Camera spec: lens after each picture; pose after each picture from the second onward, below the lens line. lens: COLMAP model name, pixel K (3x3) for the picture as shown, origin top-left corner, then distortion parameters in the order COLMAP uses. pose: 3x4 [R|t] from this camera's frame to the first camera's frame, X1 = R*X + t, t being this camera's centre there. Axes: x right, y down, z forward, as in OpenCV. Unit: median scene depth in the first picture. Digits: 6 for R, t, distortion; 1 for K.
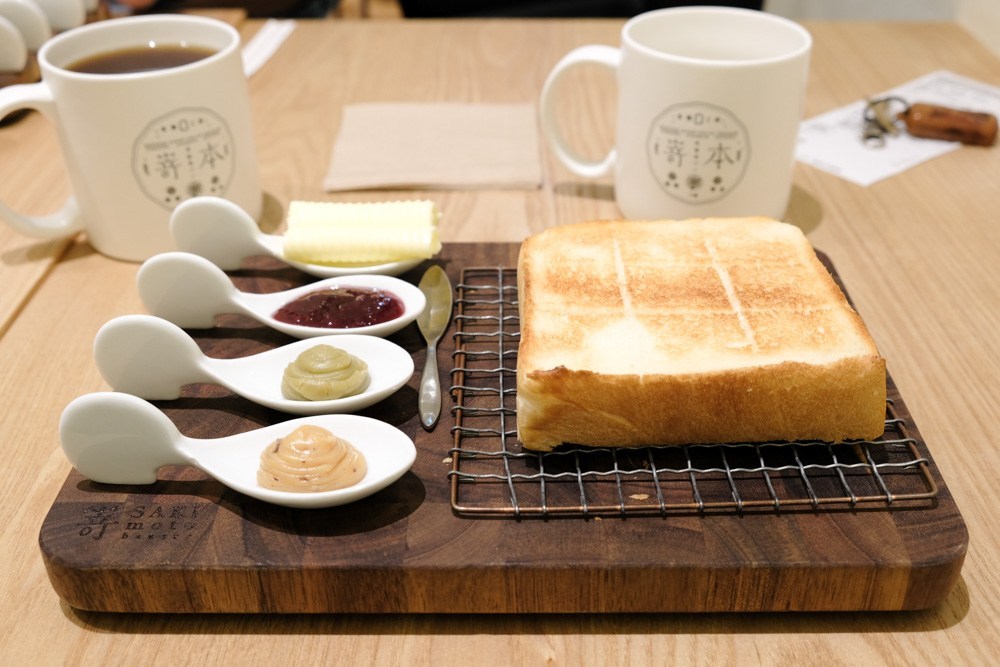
lens RADIAL K [[1075.4, 0, 500.0], [0, 1075.4, 333.5], [0, 0, 1]] dist [-0.036266, -0.014923]
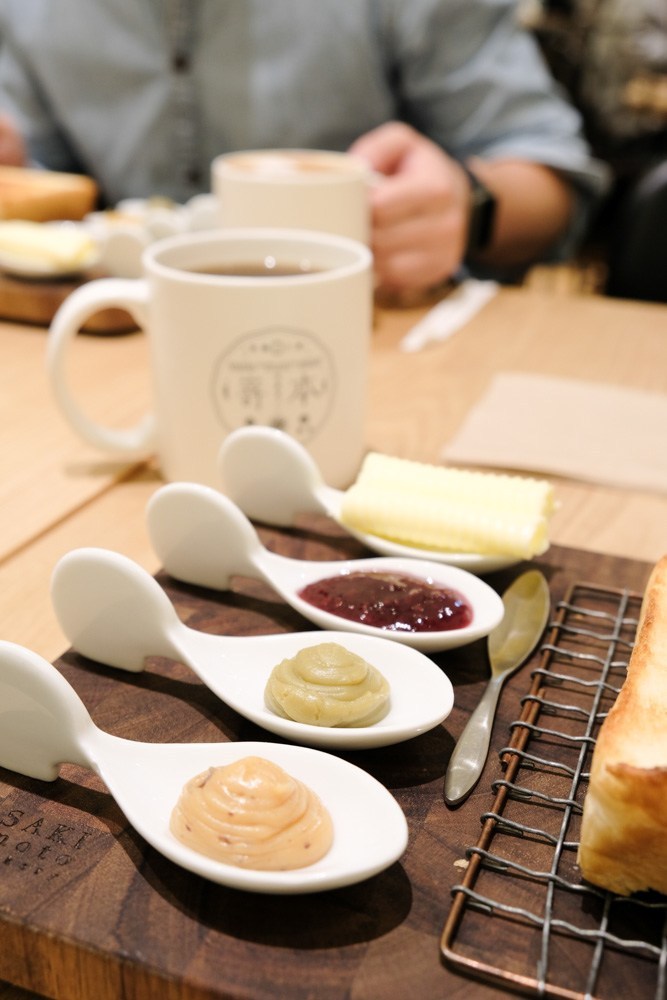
lens RADIAL K [[1075.4, 0, 333.5], [0, 1075.4, 500.0], [0, 0, 1]] dist [-0.036266, -0.014923]
pose [[0.931298, 0.177114, -0.318299, 0.042810], [-0.215639, 0.972327, -0.089887, -0.018276], [0.293570, 0.152350, 0.943719, 0.326011]]
